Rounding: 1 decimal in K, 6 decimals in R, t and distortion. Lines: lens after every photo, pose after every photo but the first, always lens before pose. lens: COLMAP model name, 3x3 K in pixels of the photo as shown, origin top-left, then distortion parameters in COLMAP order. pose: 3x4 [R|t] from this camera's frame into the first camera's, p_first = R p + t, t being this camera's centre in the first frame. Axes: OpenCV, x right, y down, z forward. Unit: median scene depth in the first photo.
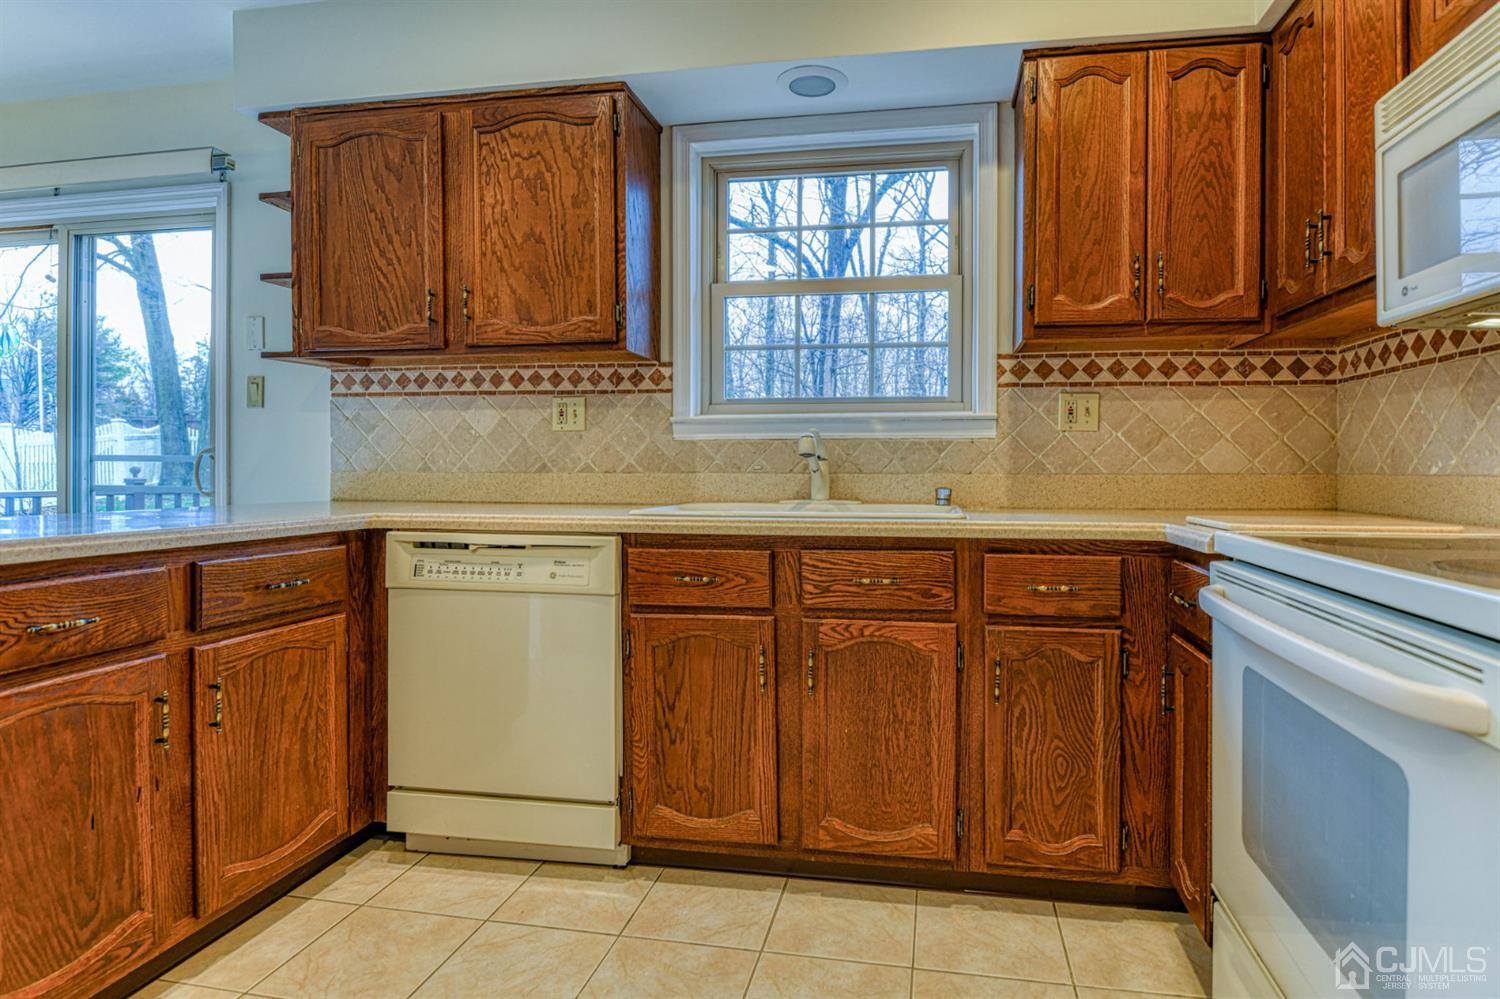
lens RADIAL K [[768.3, 0, 754.9], [0, 768.3, 482.7], [0, 0, 1]] dist [-0.006005, -0.005842]
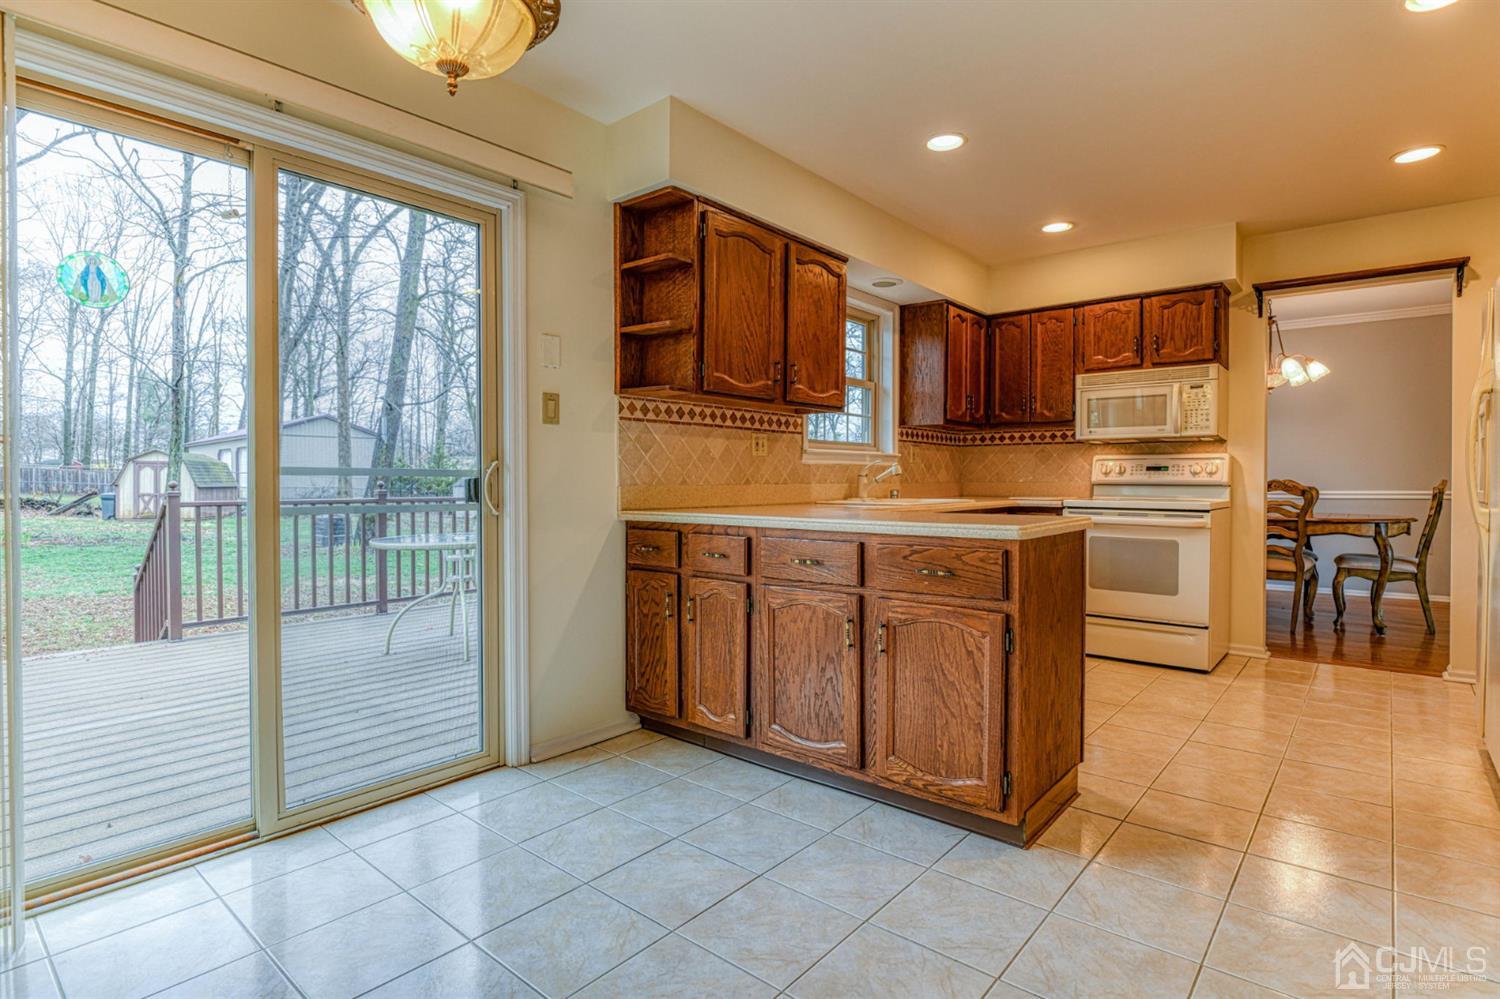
lens RADIAL K [[759.8, 0, 755.1], [0, 759.8, 495.4], [0, 0, 1]] dist [-0.011600, -0.001812]
pose [[0.503609, -0.019964, 0.863701, -1.721658], [0.019197, 0.999745, 0.011916, -0.010782], [-0.863719, 0.010580, 0.503863, 0.312160]]
